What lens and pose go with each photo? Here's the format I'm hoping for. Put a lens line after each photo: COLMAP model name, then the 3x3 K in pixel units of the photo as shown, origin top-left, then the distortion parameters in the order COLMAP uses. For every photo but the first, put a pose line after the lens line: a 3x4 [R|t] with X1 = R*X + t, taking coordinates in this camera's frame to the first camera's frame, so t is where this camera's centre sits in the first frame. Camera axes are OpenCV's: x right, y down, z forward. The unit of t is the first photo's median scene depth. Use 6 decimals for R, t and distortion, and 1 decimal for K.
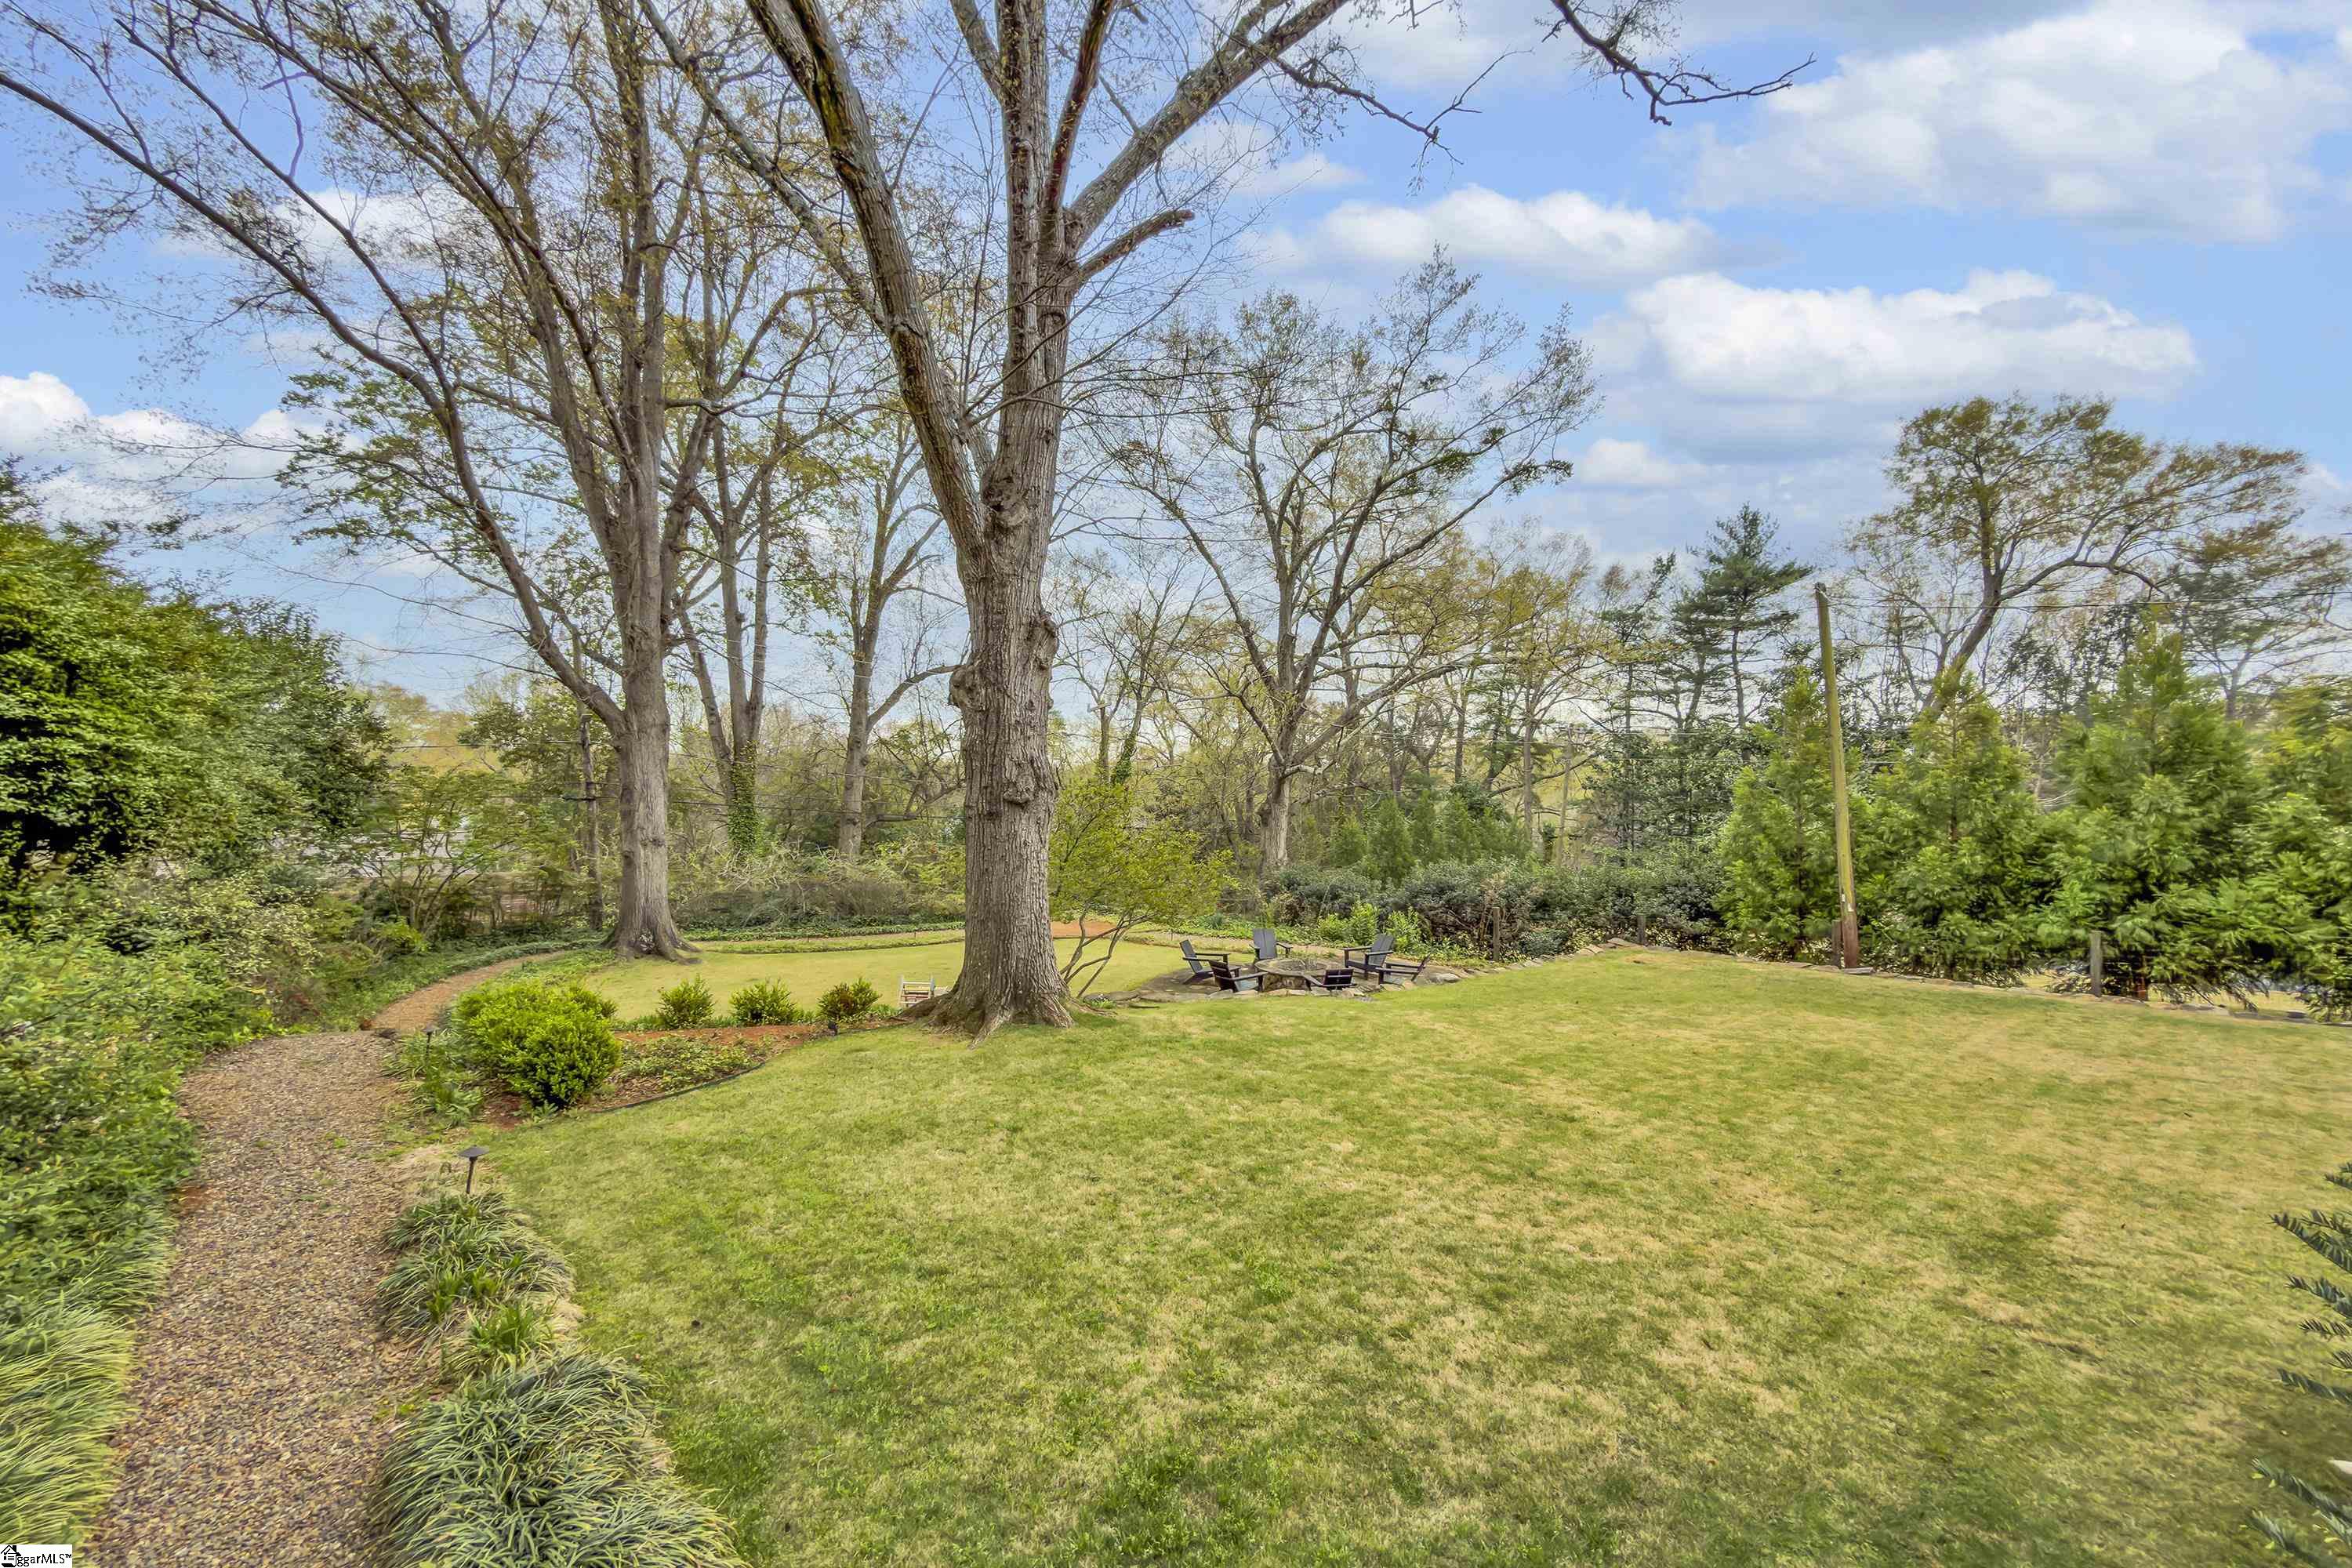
lens RADIAL K [[951.7, 0, 1183.1], [0, 951.7, 778.0], [0, 0, 1]] dist [0.000584, -0.000194]
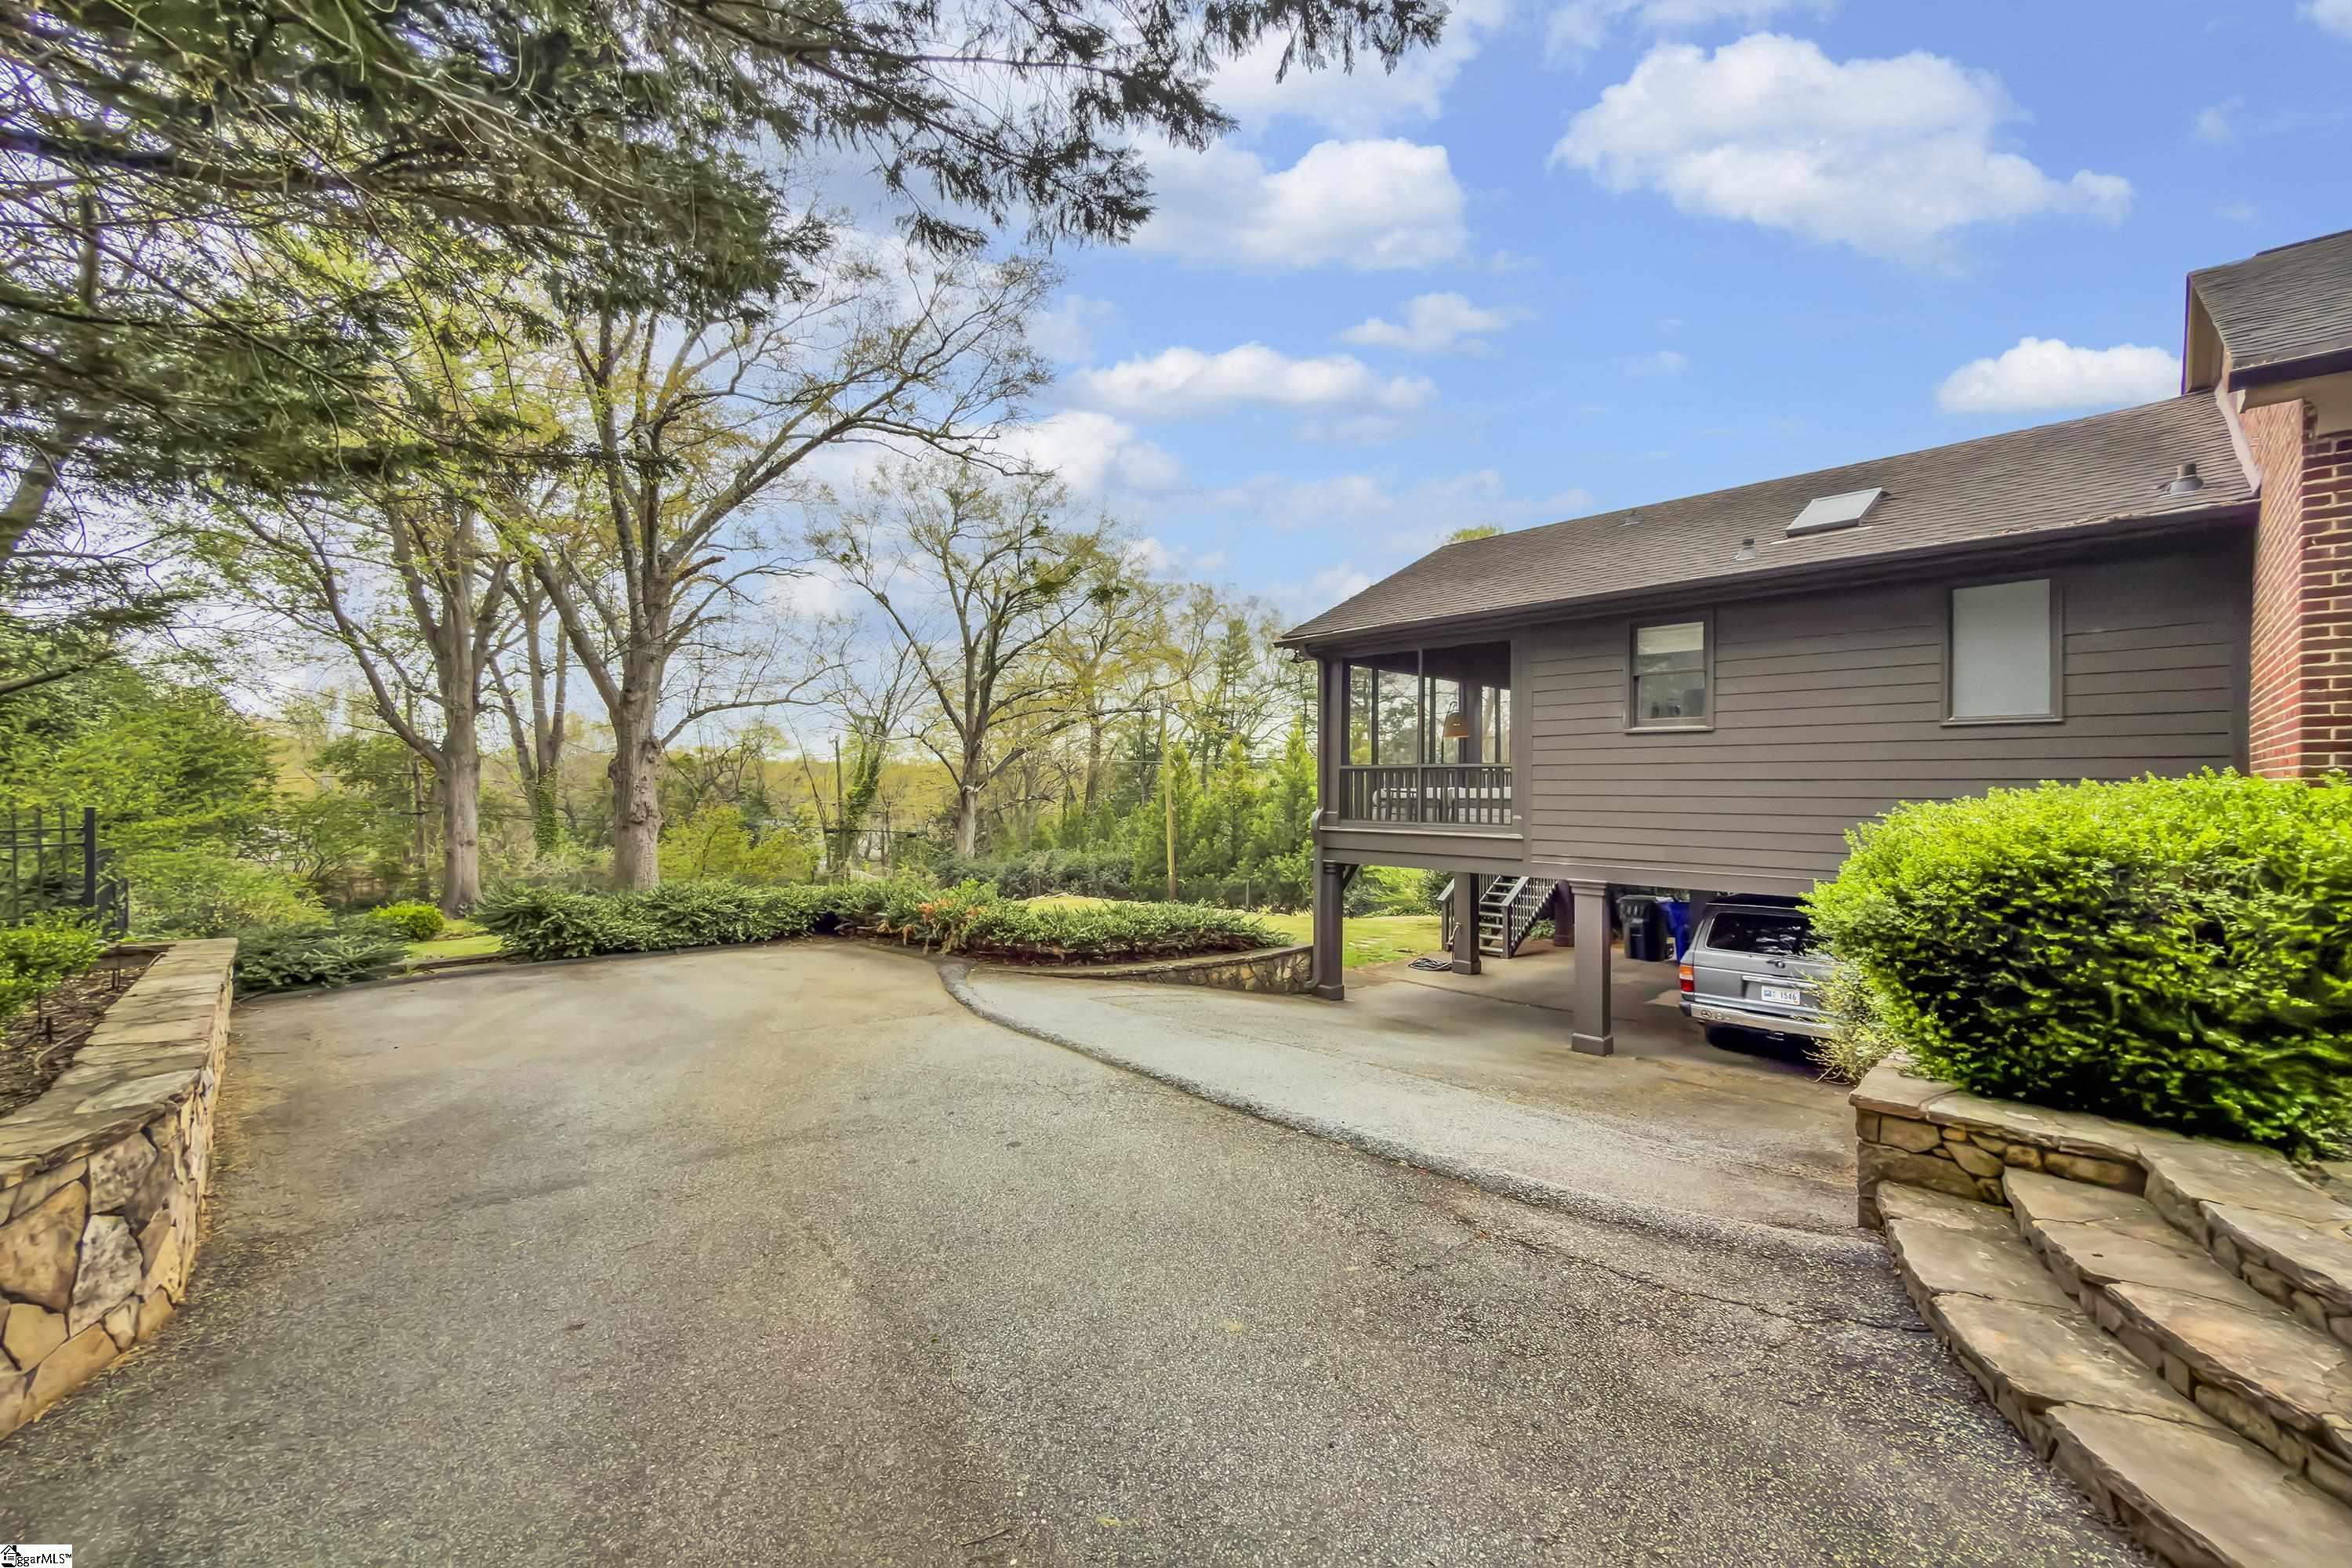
lens RADIAL K [[961.6, 0, 1189.2], [0, 961.6, 784.0], [0, 0, 1]] dist [-0.002013, -0.000147]
pose [[0.991638, 0.002105, 0.129032, 0.288491], [-0.002602, 0.999990, 0.003680, -0.026335], [-0.129023, -0.003985, 0.991634, -0.496914]]
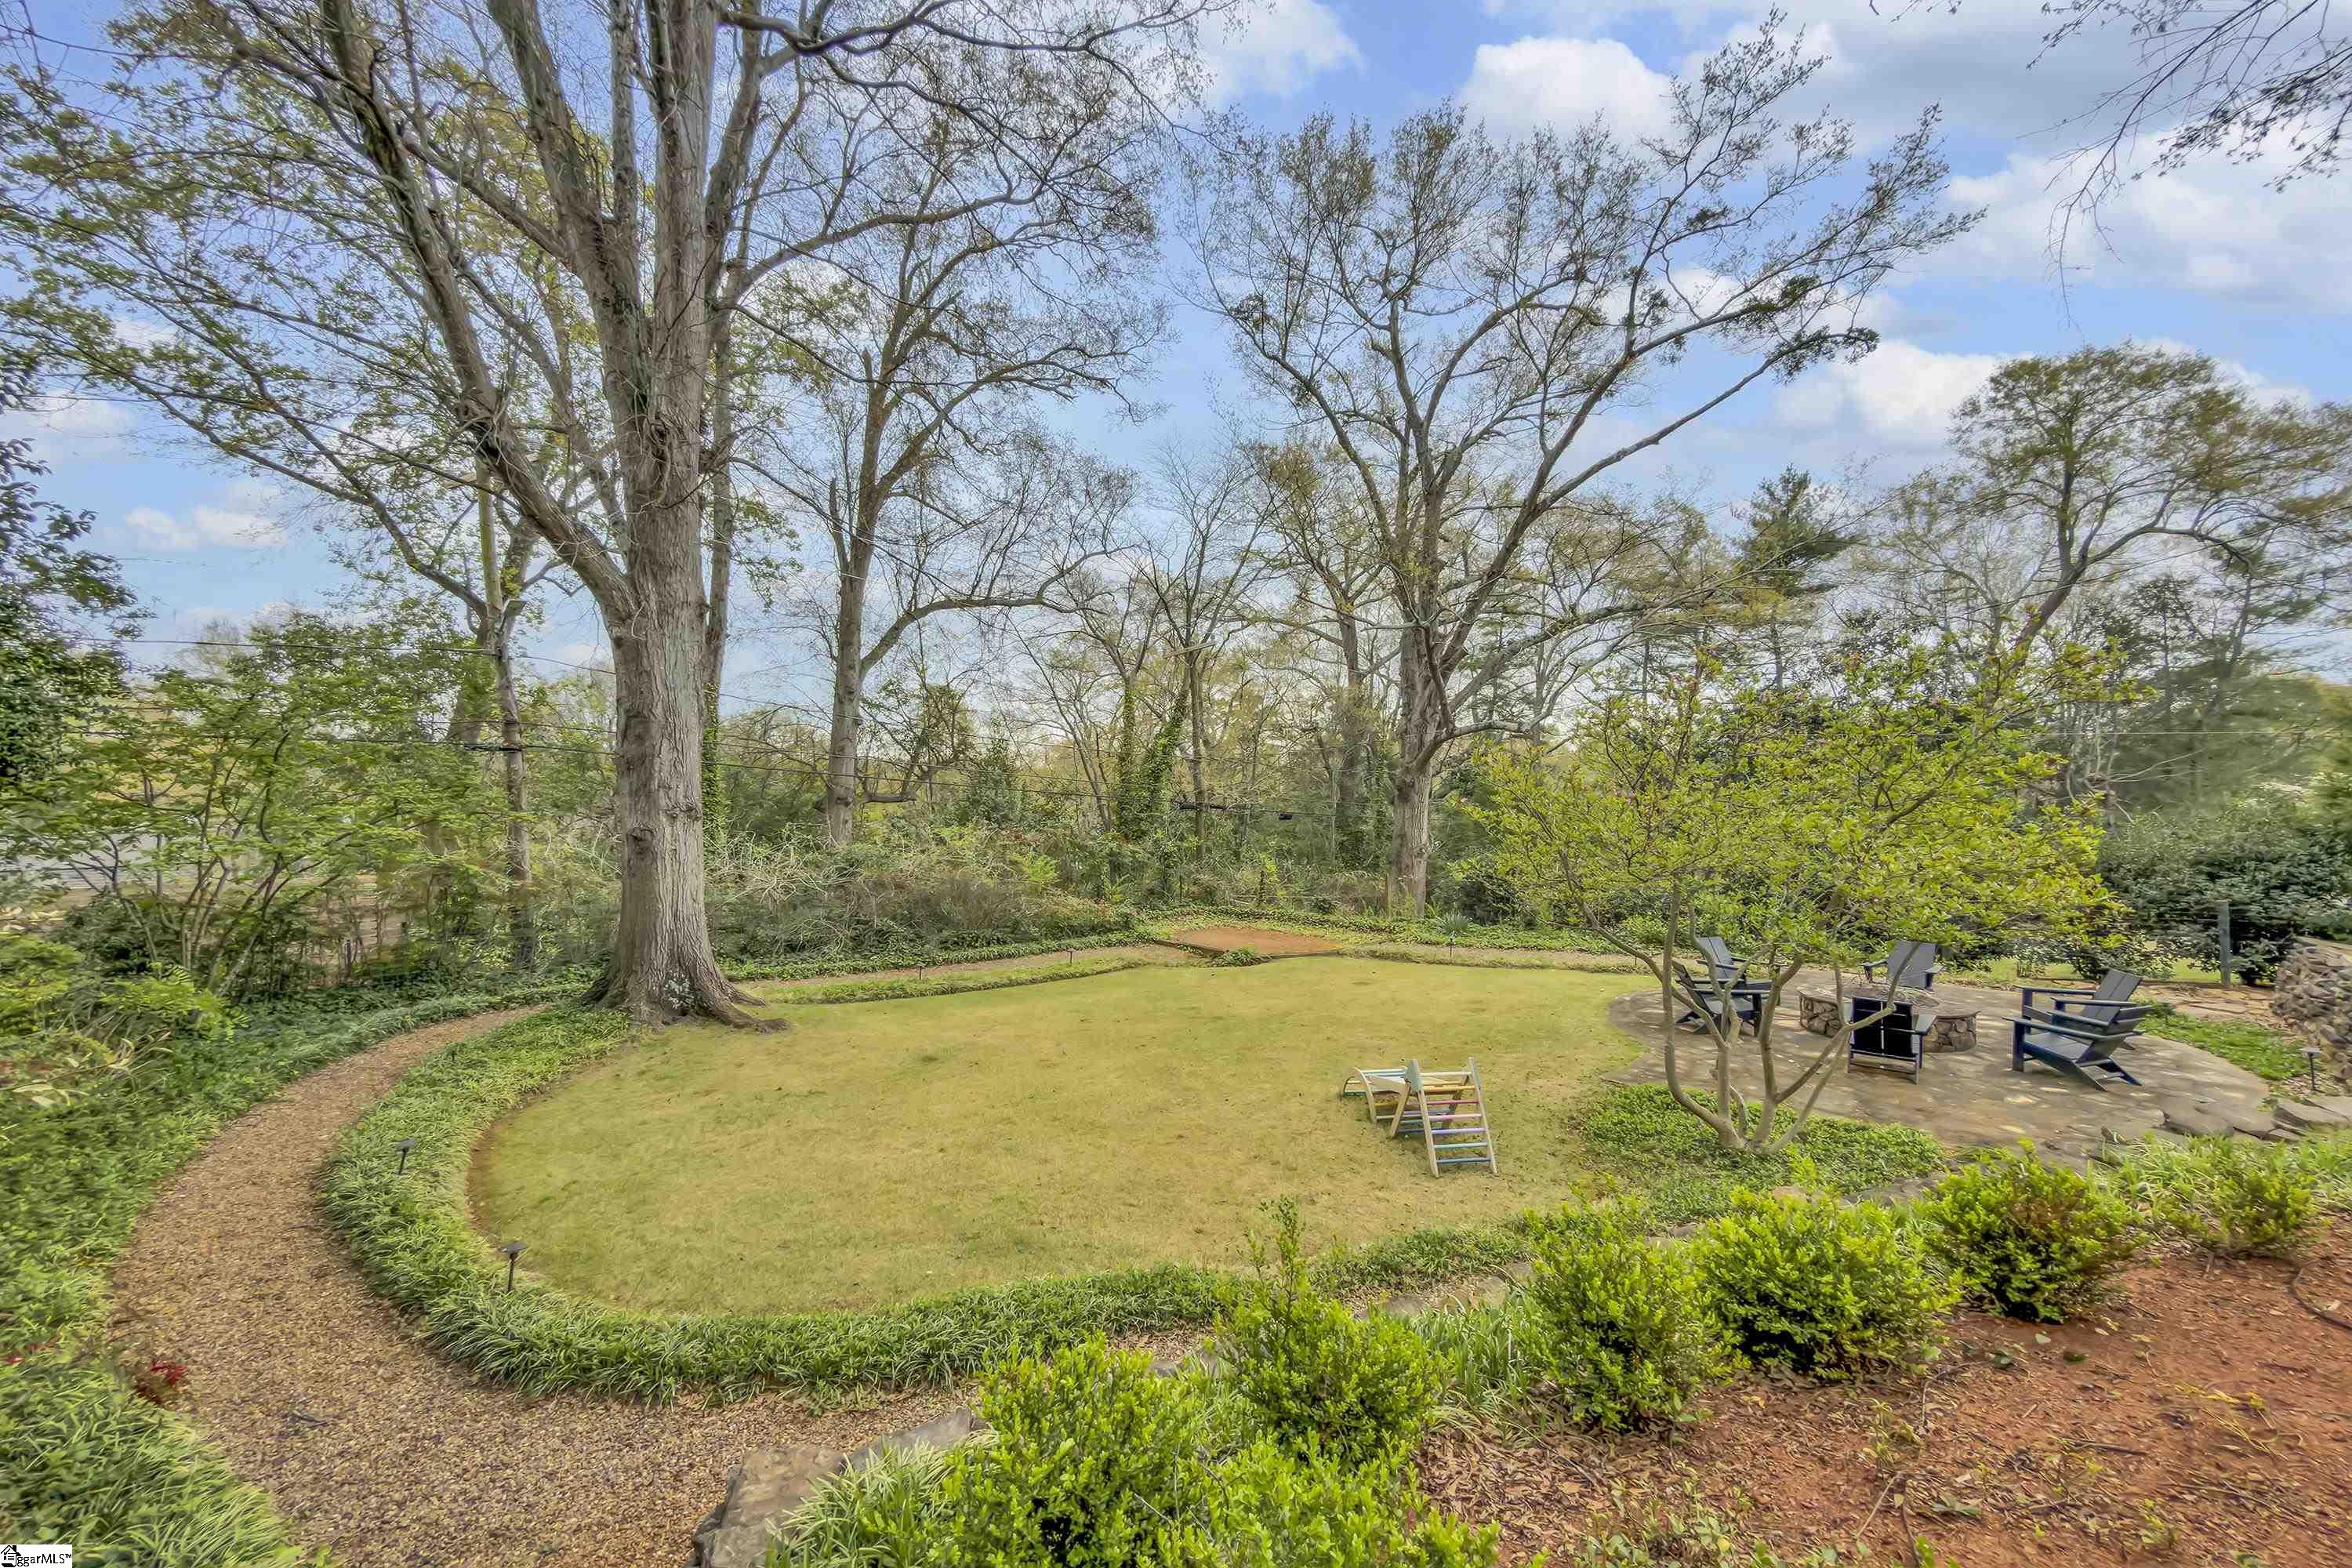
lens RADIAL K [[951.7, 0, 1183.1], [0, 951.7, 778.0], [0, 0, 1]] dist [0.000584, -0.000194]
pose [[0.984990, 0.000375, 0.172610, -0.282317], [-0.000538, 0.999999, 0.000894, 0.035645], [-0.172609, -0.000973, 0.984990, 0.308833]]
